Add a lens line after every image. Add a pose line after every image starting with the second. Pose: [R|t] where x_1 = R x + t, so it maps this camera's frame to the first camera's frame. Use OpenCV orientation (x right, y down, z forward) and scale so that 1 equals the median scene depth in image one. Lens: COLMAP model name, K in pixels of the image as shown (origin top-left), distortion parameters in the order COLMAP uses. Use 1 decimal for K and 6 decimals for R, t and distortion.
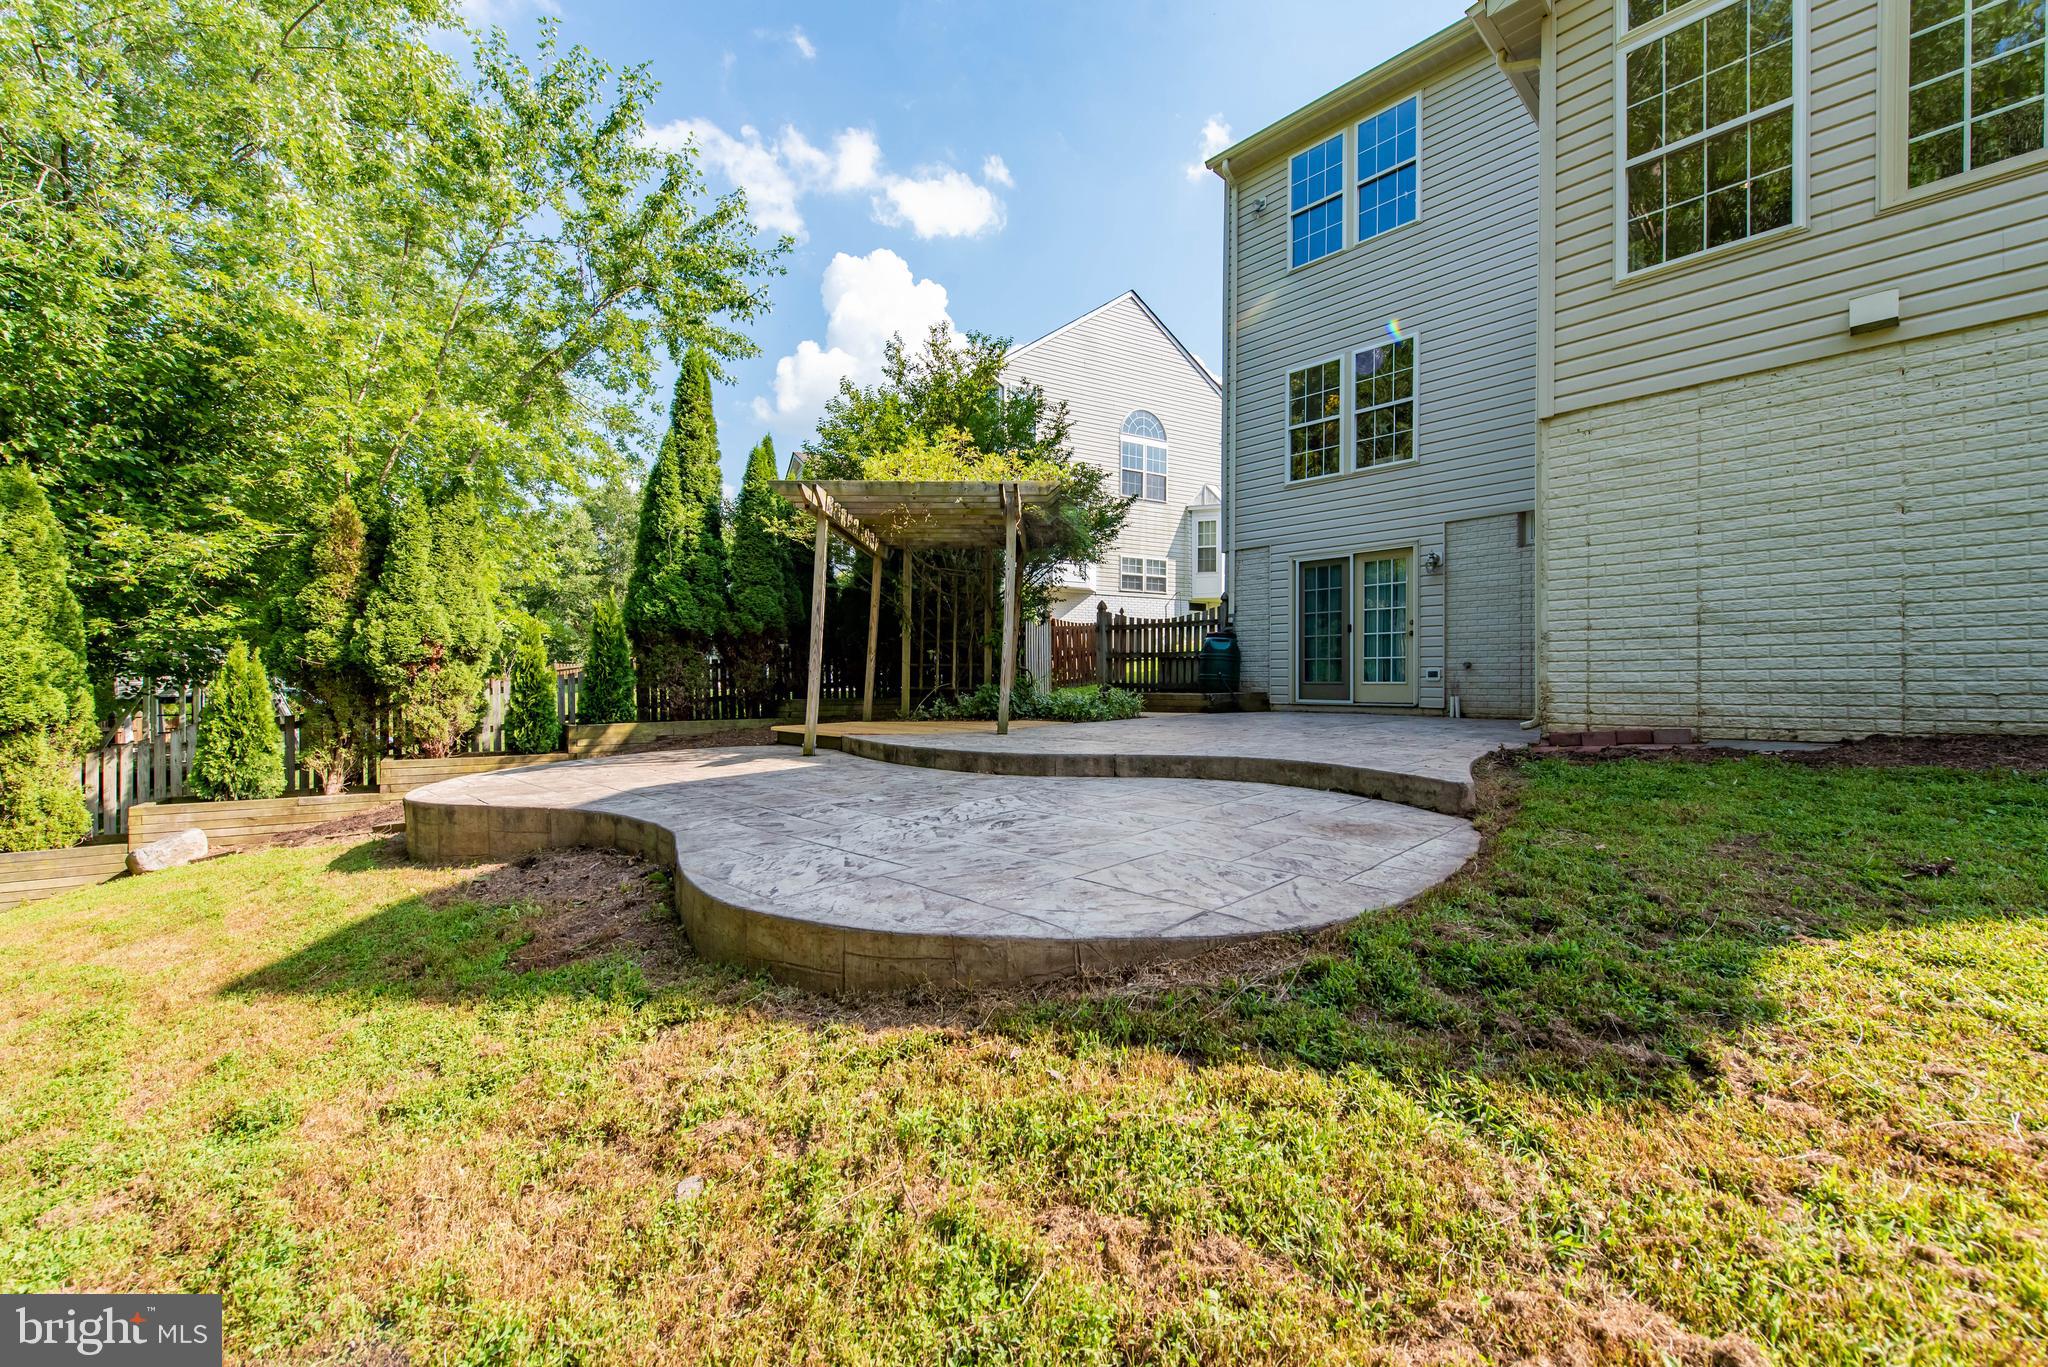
lens RADIAL K [[849.4, 0, 998.1], [0, 849.4, 689.7], [0, 0, 1]] dist [0.017212, -0.000211]
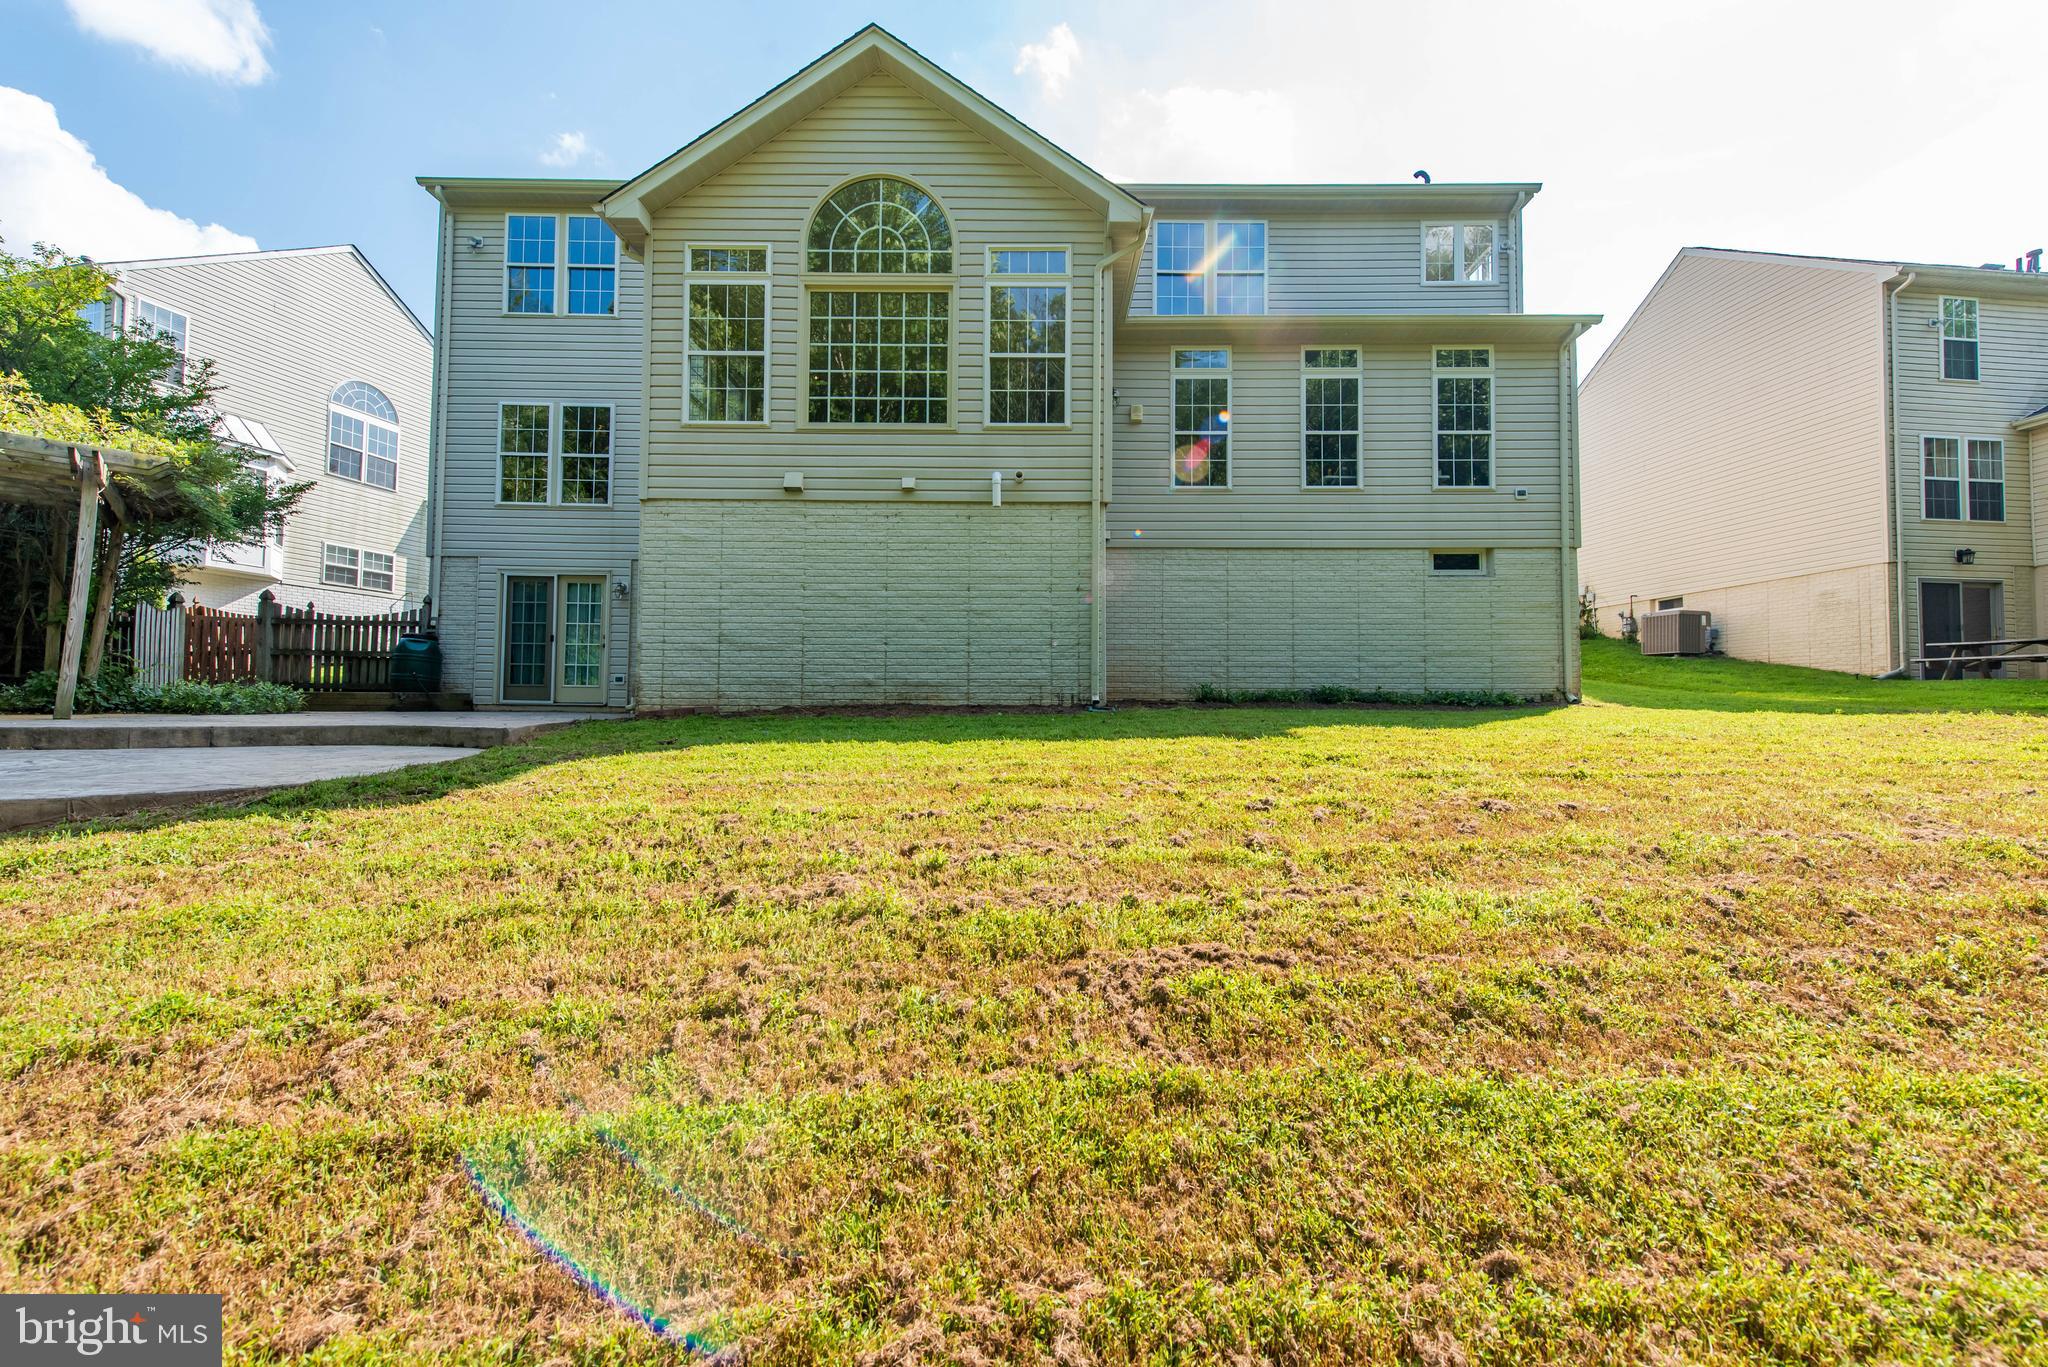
lens RADIAL K [[804.6, 0, 1026.2], [0, 804.6, 679.2], [0, 0, 1]] dist [0.015517, -0.004490]
pose [[0.663908, 0.034341, 0.747025, 0.021274], [-0.007235, 0.999193, -0.039504, 0.020996], [-0.747779, 0.020822, 0.663621, -0.195718]]
